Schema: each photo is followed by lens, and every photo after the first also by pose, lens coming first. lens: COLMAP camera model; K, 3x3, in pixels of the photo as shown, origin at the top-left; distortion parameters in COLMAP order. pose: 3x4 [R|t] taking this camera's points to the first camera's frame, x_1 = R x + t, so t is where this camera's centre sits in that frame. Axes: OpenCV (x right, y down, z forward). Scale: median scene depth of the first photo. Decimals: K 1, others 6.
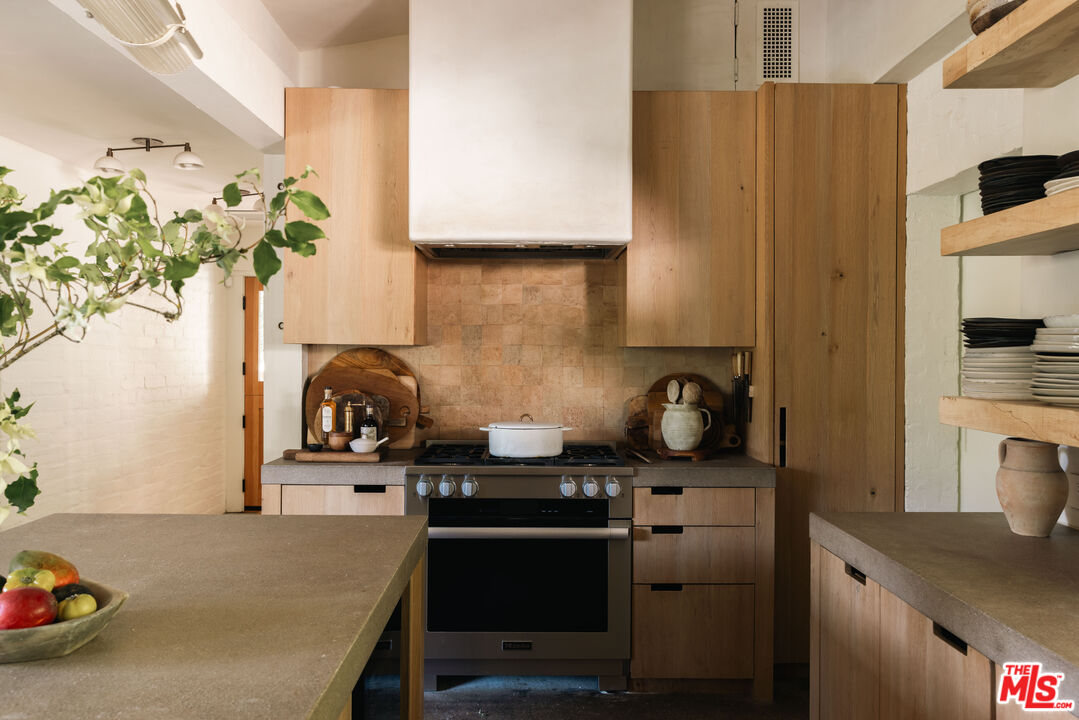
lens RADIAL K [[824.5, 0, 536.4], [0, 824.5, 347.9], [0, 0, 1]] dist [0.011063, 0.007778]
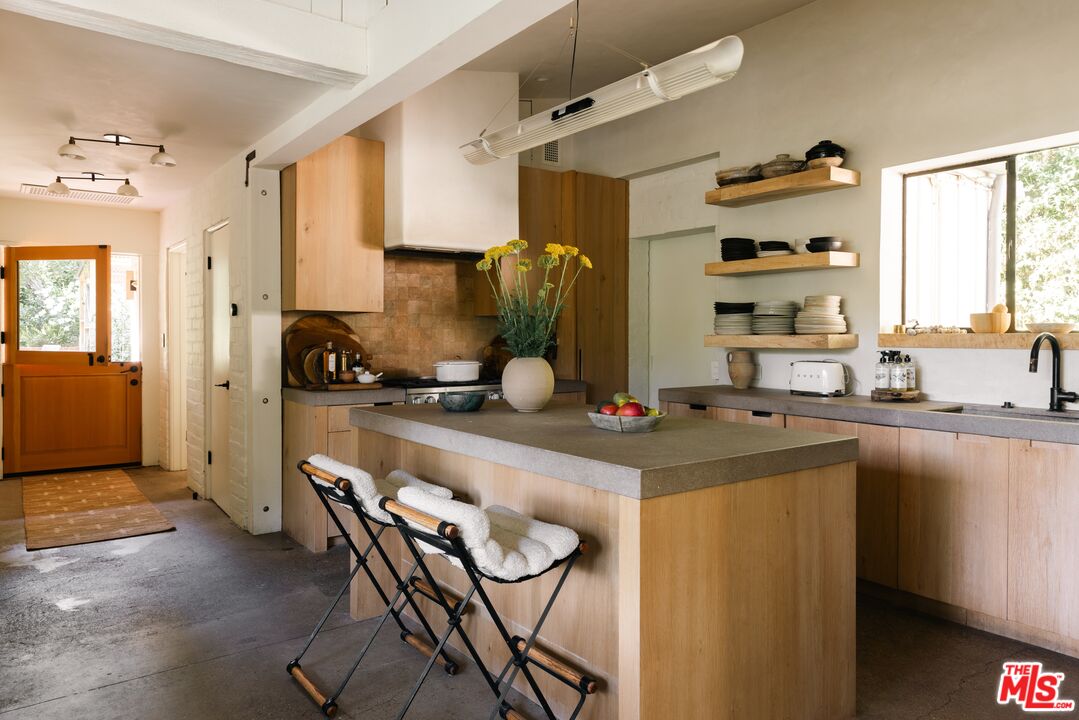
lens RADIAL K [[824.5, 0, 536.4], [0, 824.5, 347.9], [0, 0, 1]] dist [0.011063, 0.007778]
pose [[0.784194, -0.011902, 0.620402, -0.799249], [-0.000759, 0.999797, 0.020140, 0.028429], [-0.620515, -0.016265, 0.784026, -0.329110]]
